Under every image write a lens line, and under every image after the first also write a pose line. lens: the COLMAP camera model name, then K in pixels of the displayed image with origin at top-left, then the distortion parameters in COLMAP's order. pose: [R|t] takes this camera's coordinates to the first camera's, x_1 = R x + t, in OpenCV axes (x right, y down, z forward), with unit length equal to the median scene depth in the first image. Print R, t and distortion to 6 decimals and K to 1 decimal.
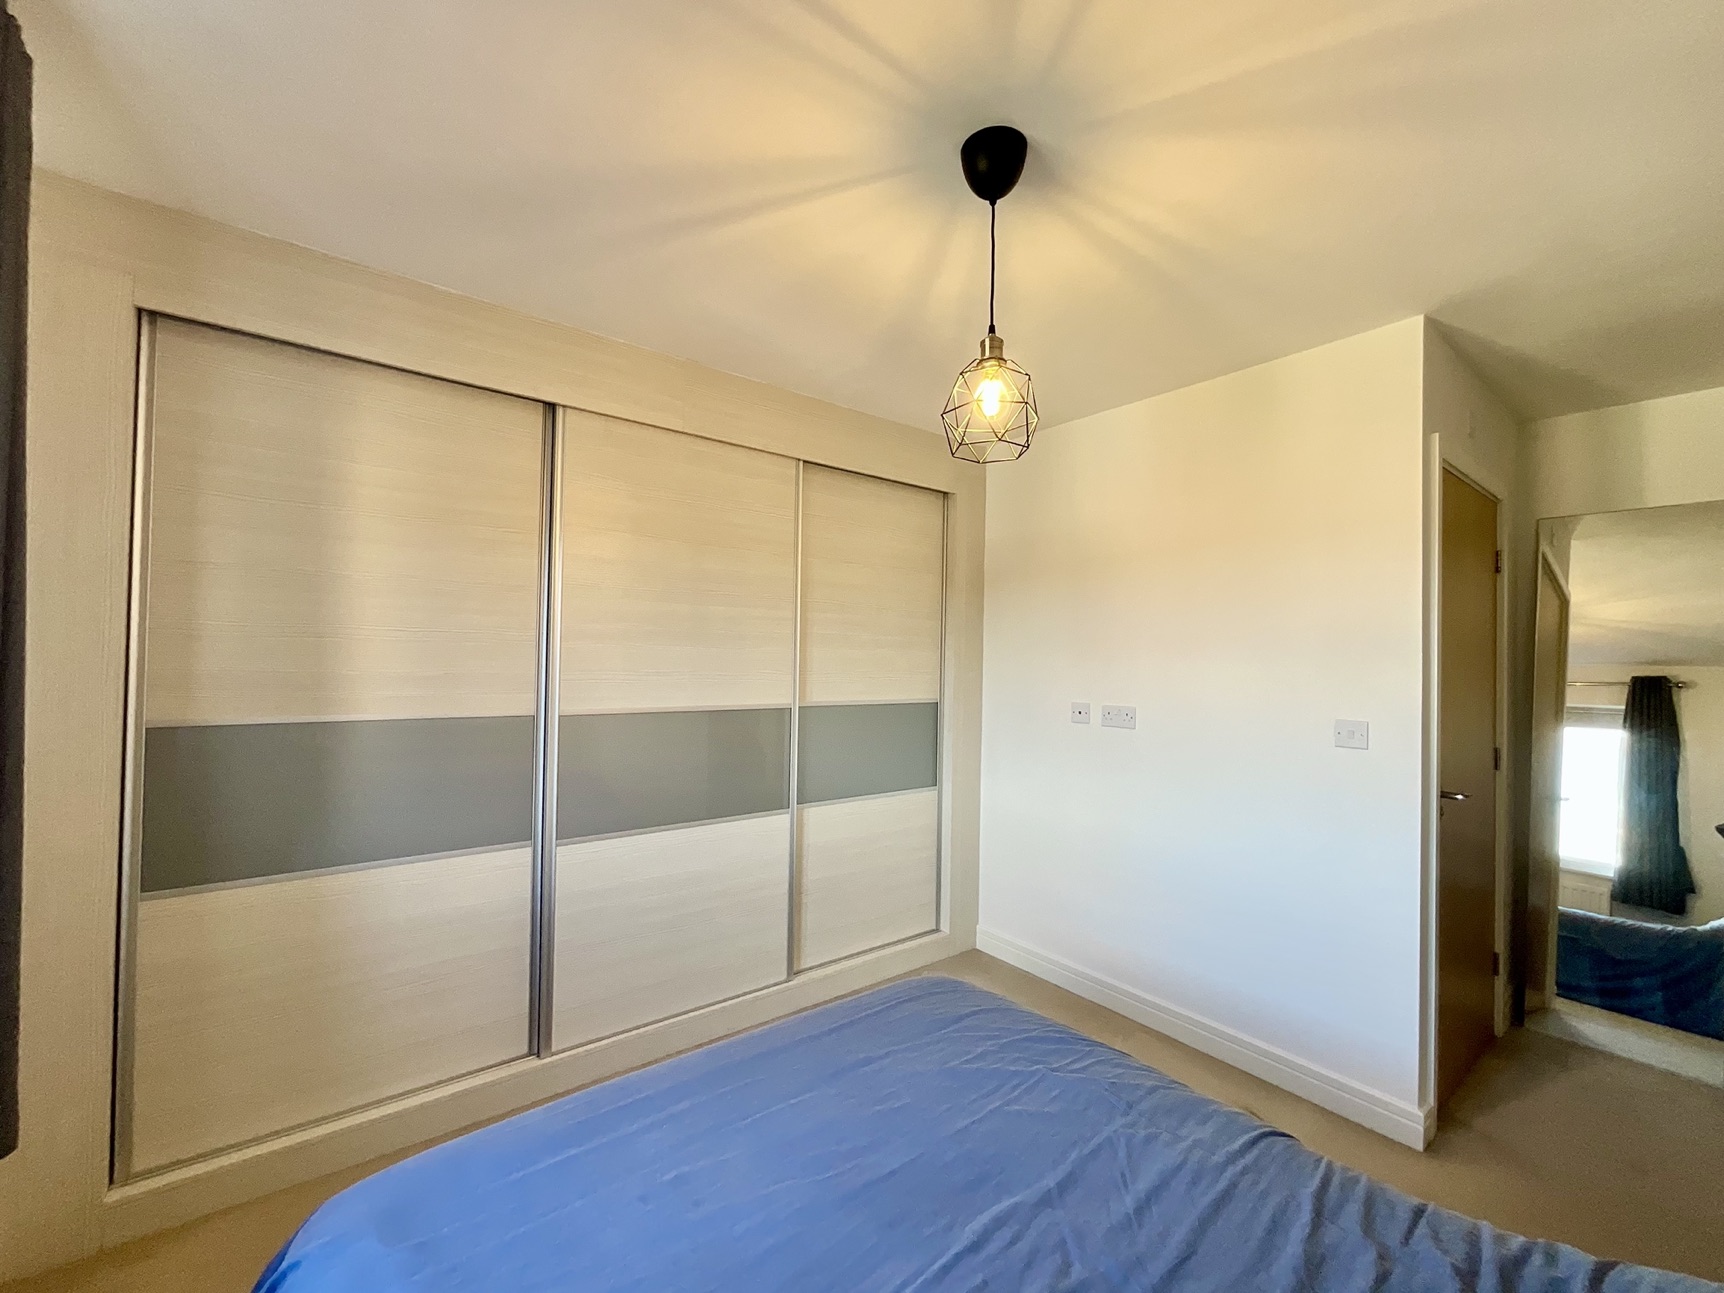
lens RADIAL K [[706.3, 0, 862.0], [0, 706.3, 646.5], [0, 0, 1]] dist [0.000912, 0.000101]
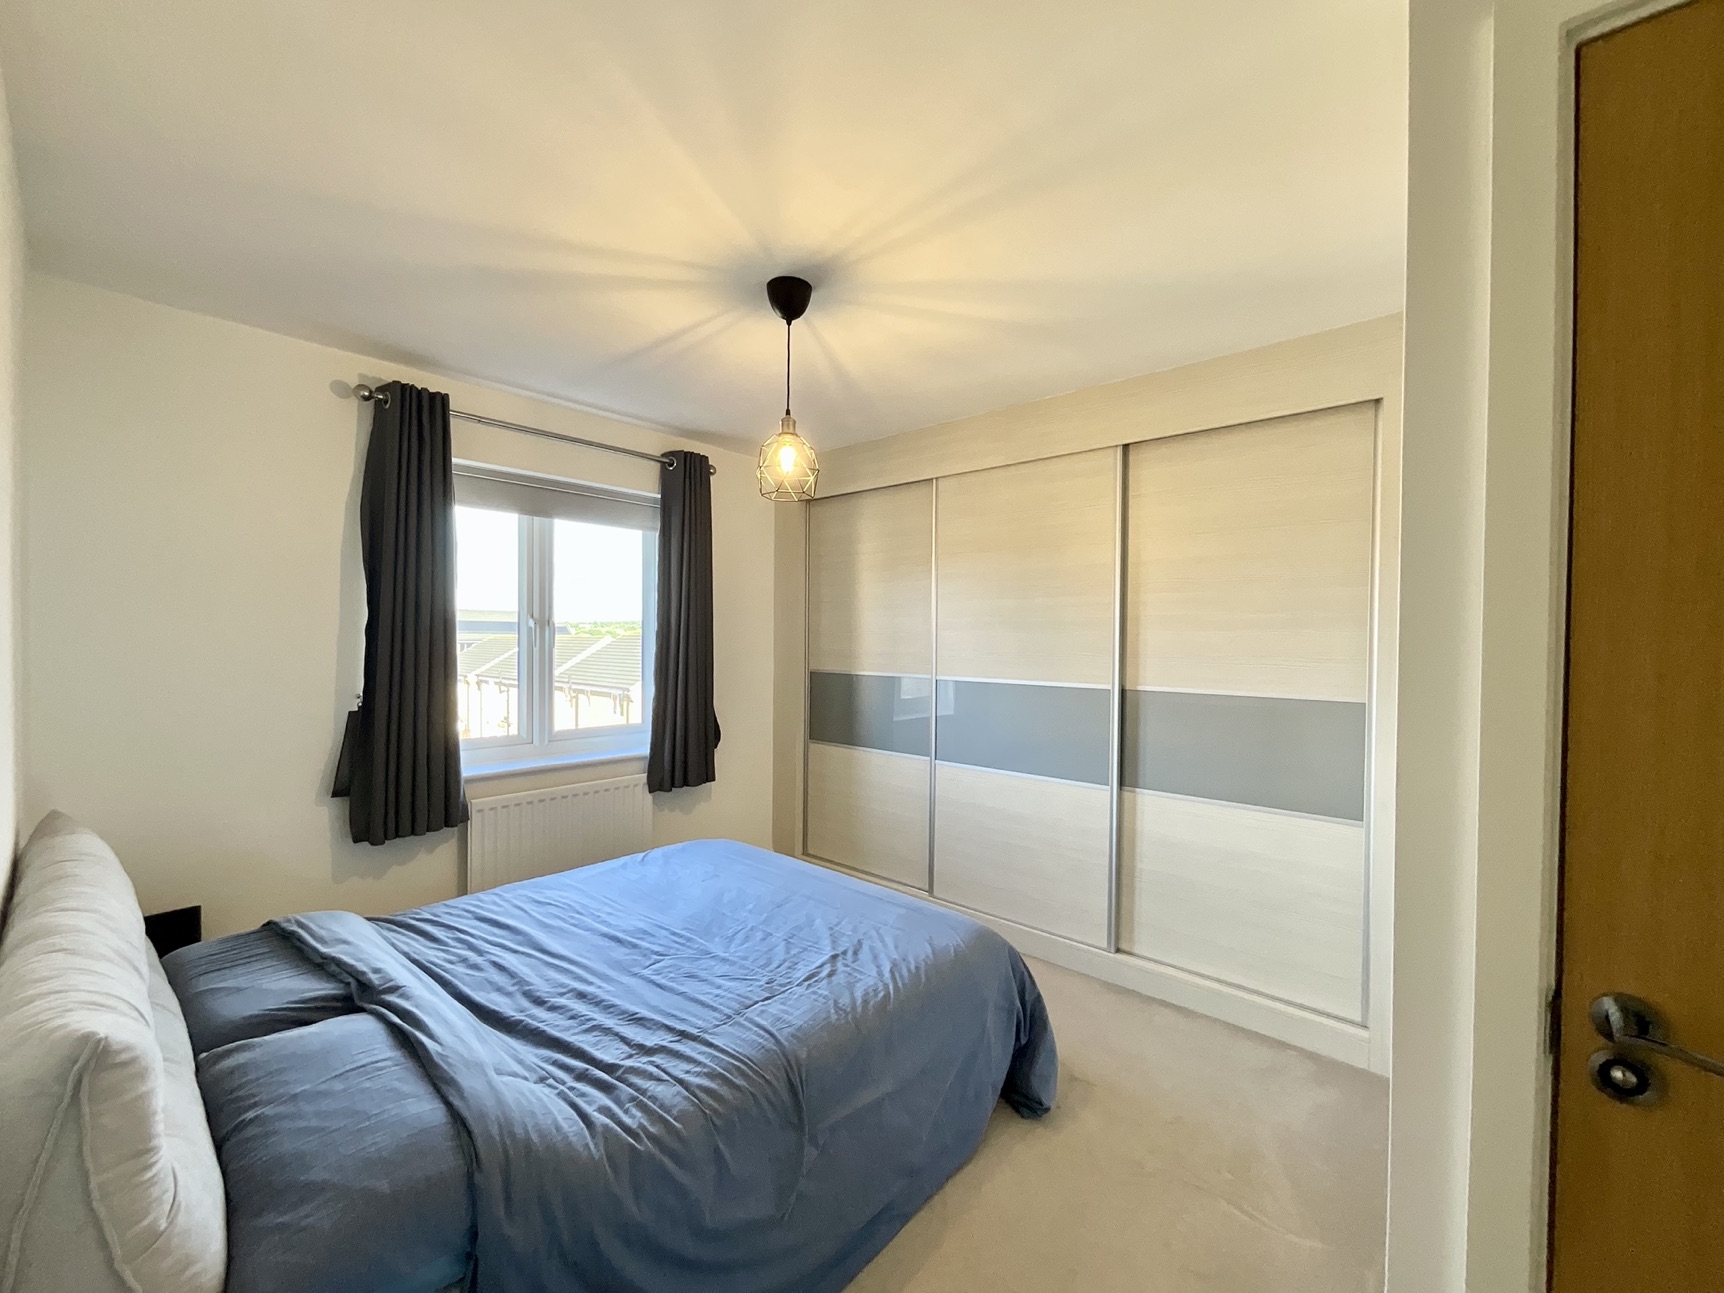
lens RADIAL K [[697.6, 0, 862.0], [0, 697.6, 646.5], [0, 0, 1]] dist [0.000758, 0.000560]
pose [[0.179953, -0.003129, -0.983670, 1.218993], [0.009014, 0.999958, -0.001532, 0.030614], [0.983634, -0.008591, 0.179974, 0.661281]]
